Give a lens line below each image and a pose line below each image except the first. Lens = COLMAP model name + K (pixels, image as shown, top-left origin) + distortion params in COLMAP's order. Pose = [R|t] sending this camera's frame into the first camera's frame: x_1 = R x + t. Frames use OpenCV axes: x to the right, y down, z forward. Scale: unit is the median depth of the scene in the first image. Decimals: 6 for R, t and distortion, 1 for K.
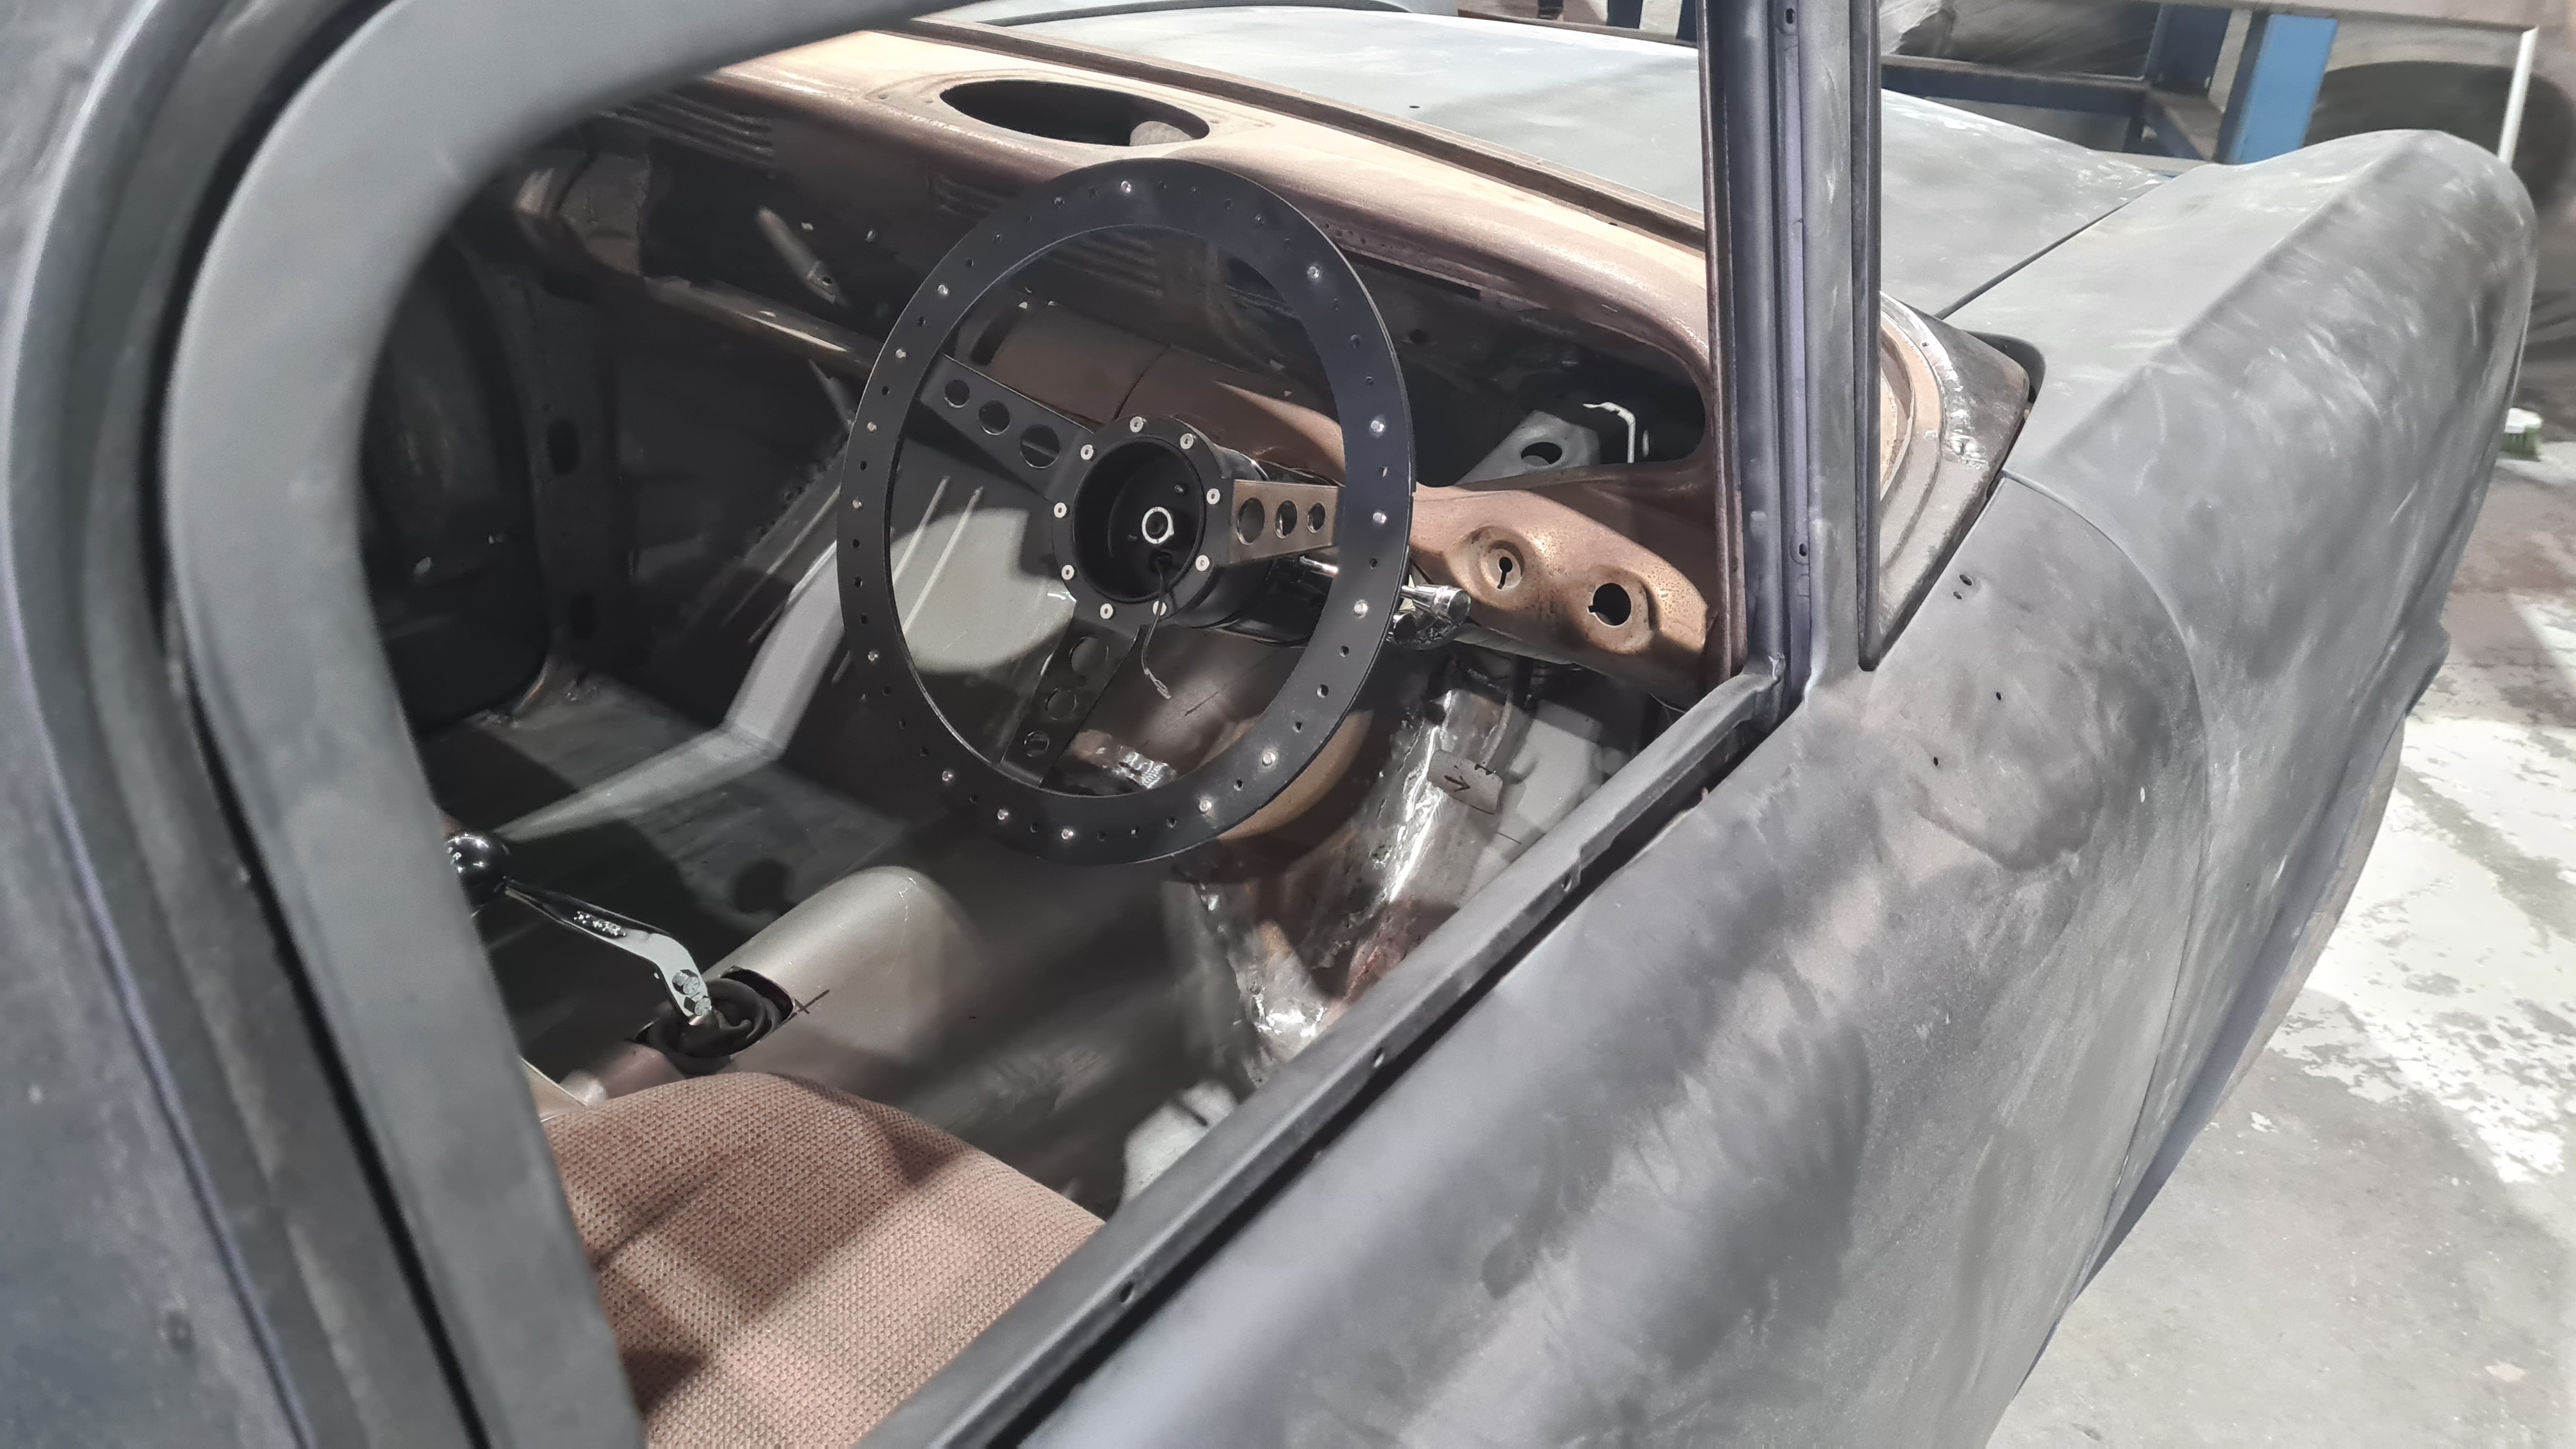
lens RADIAL K [[2055.1, 0, 1288.0], [0, 2055.1, 724.5], [0, 0, 1]] dist [0.070794, 0.000676]
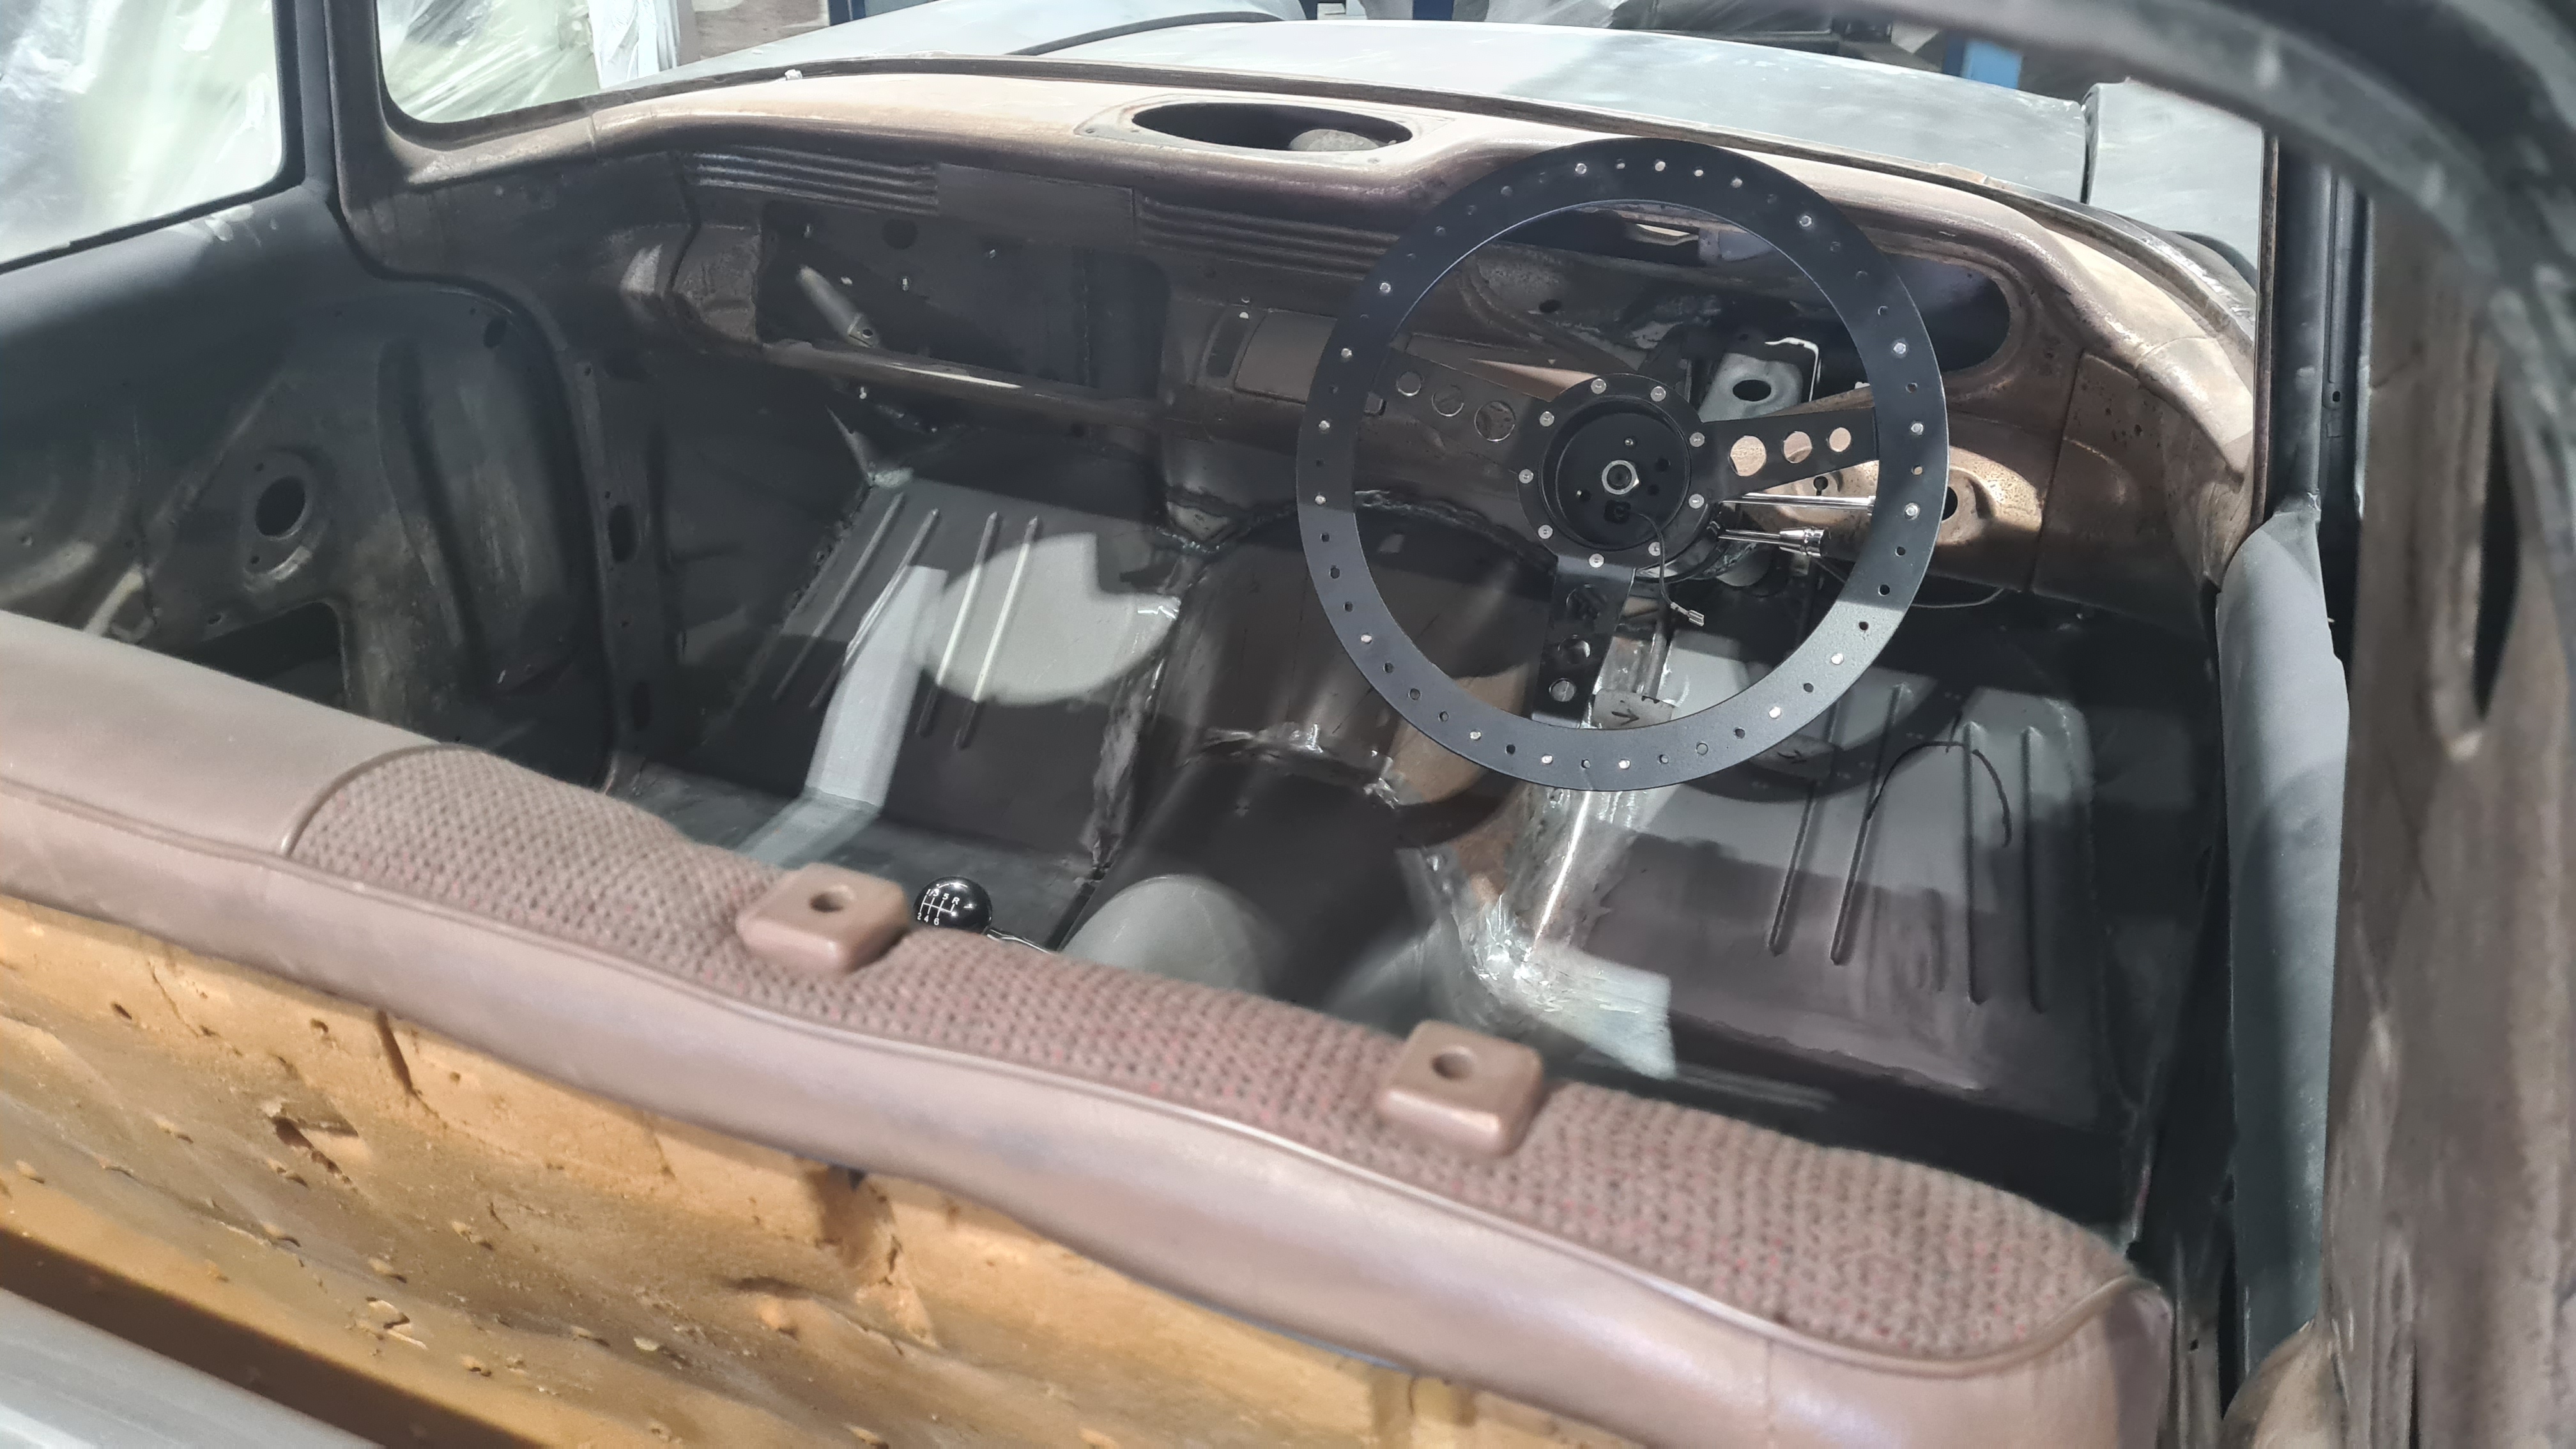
lens RADIAL K [[2055.1, 0, 1288.0], [0, 2055.1, 724.5], [0, 0, 1]] dist [0.070794, 0.000676]
pose [[0.964291, -0.158055, 0.212511, -0.287988], [0.160357, 0.987038, 0.006472, -0.002074], [-0.210779, 0.027836, 0.977137, -0.011993]]
